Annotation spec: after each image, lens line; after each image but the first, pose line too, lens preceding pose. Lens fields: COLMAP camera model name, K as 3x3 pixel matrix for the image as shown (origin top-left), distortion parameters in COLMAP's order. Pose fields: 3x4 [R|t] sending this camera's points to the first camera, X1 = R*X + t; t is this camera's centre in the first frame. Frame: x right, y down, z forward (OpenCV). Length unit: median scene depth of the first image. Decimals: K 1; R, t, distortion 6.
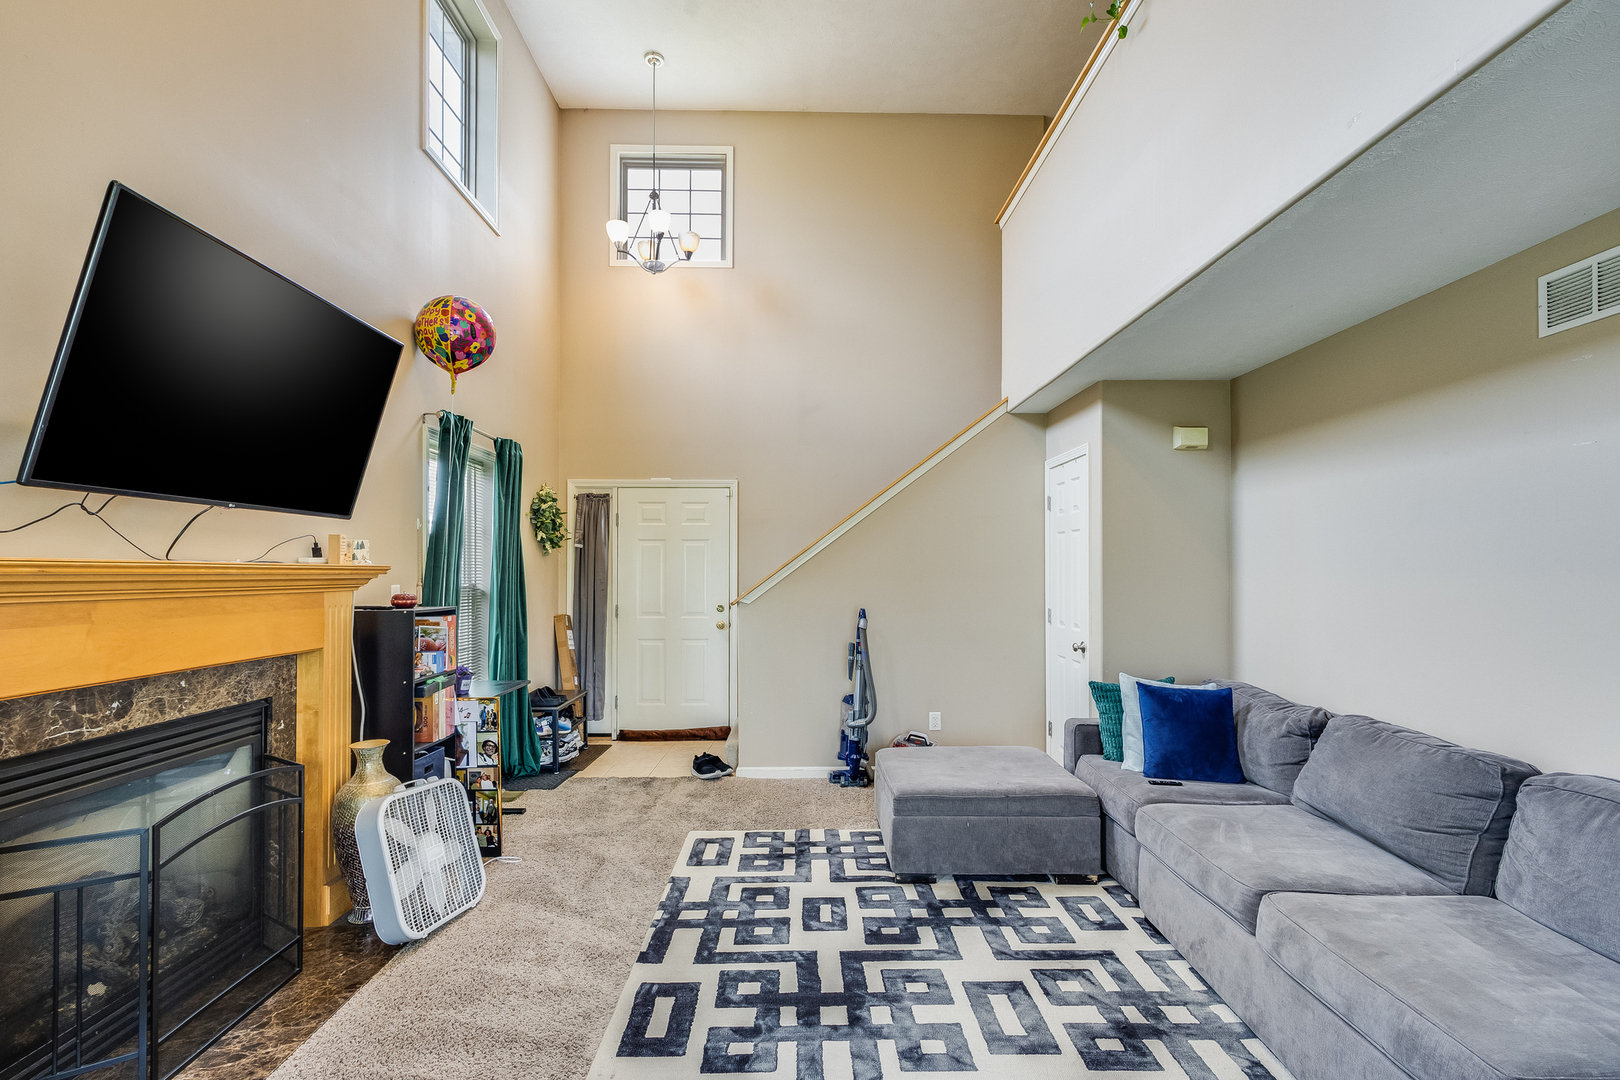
lens RADIAL K [[755.6, 0, 808.7], [0, 755.6, 571.7], [0, 0, 1]] dist [0.002726, 0.000263]
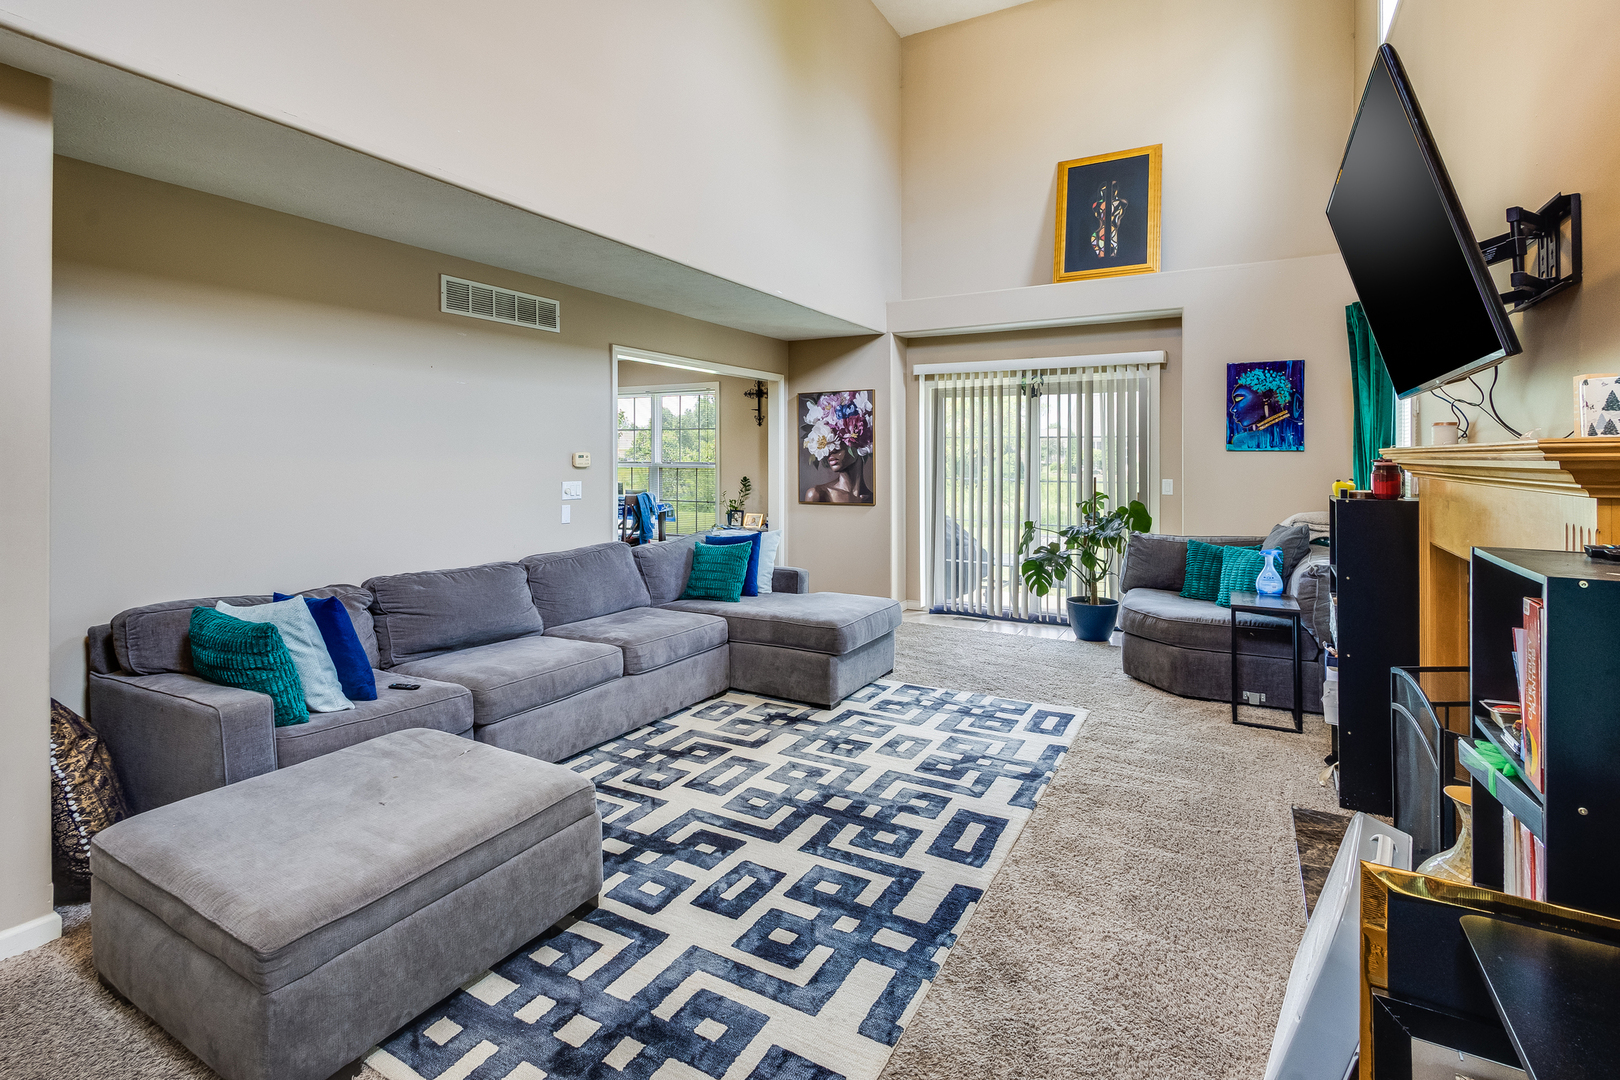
lens RADIAL K [[773.6, 0, 804.0], [0, 773.6, 452.8], [0, 0, 1]] dist [0.002546, 0.000296]
pose [[-0.862953, 0.002566, 0.505278, -0.530116], [-0.001123, 0.999975, -0.006997, 0.002692], [-0.505283, -0.006605, -0.862928, 1.977919]]
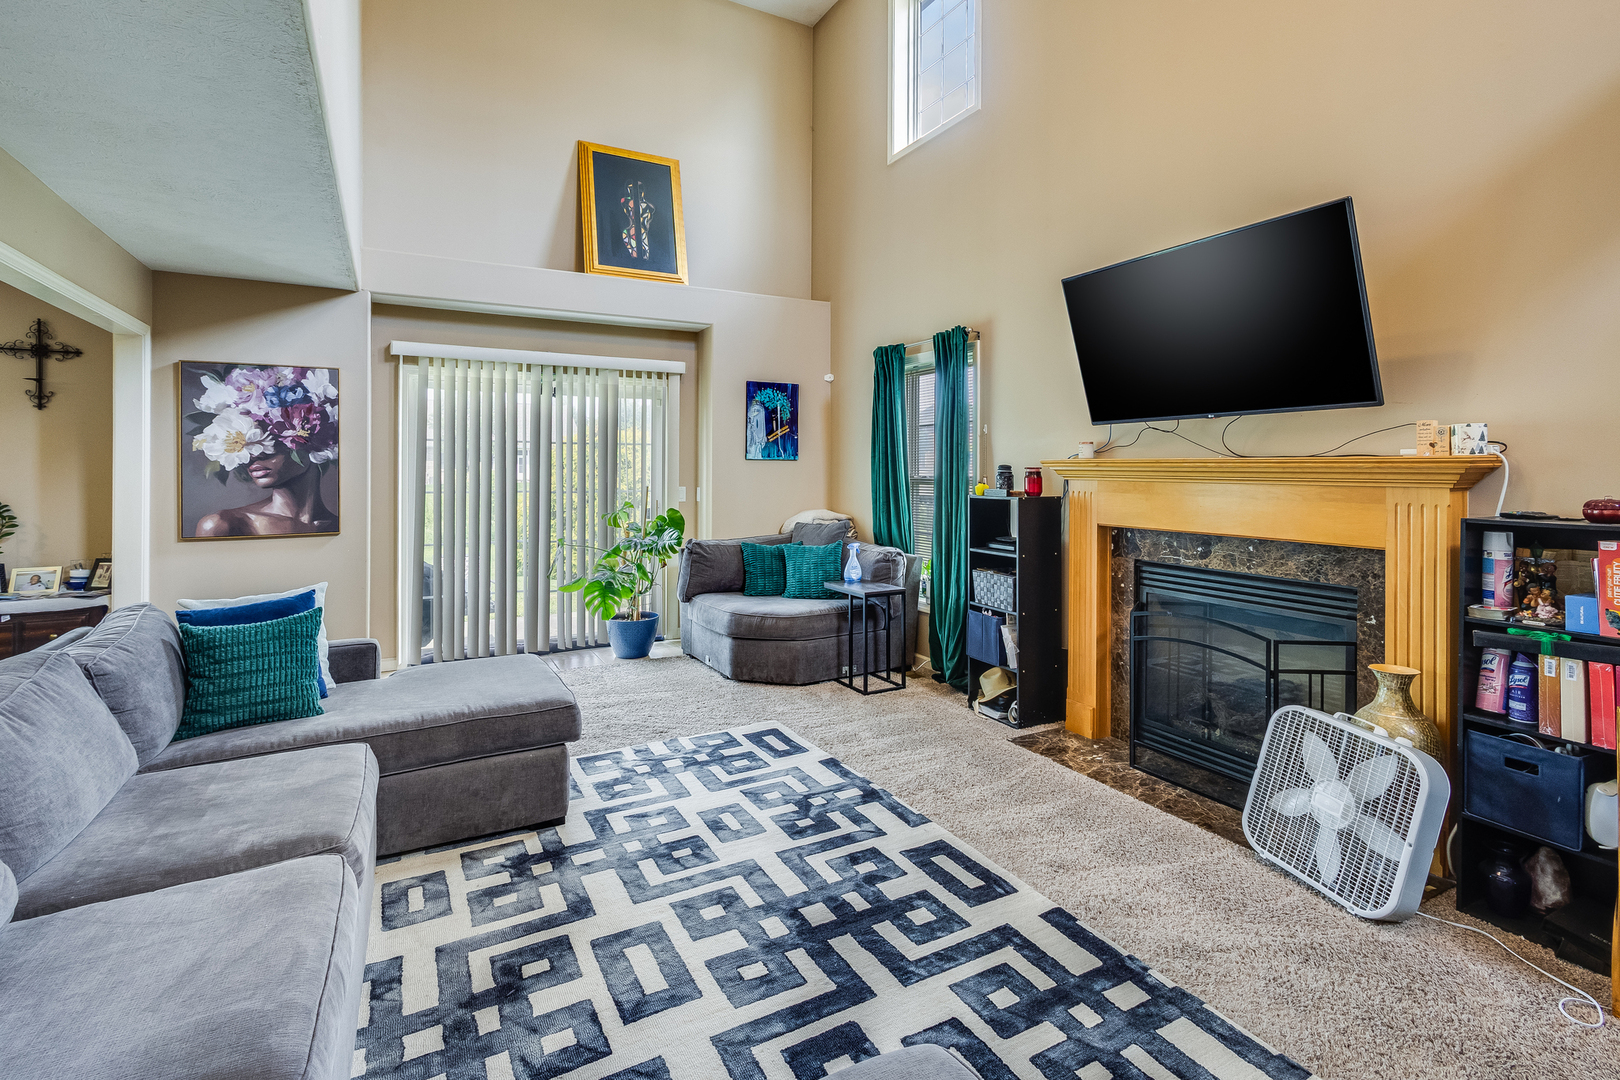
lens RADIAL K [[770.2, 0, 813.7], [0, 770.2, 465.6], [0, 0, 1]] dist [0.007185, 0.000790]
pose [[-0.885414, -0.000311, -0.464803, 0.463031], [0.000259, 0.999999, -0.001161, 0.001739], [0.464803, -0.001148, -0.885414, 1.729093]]
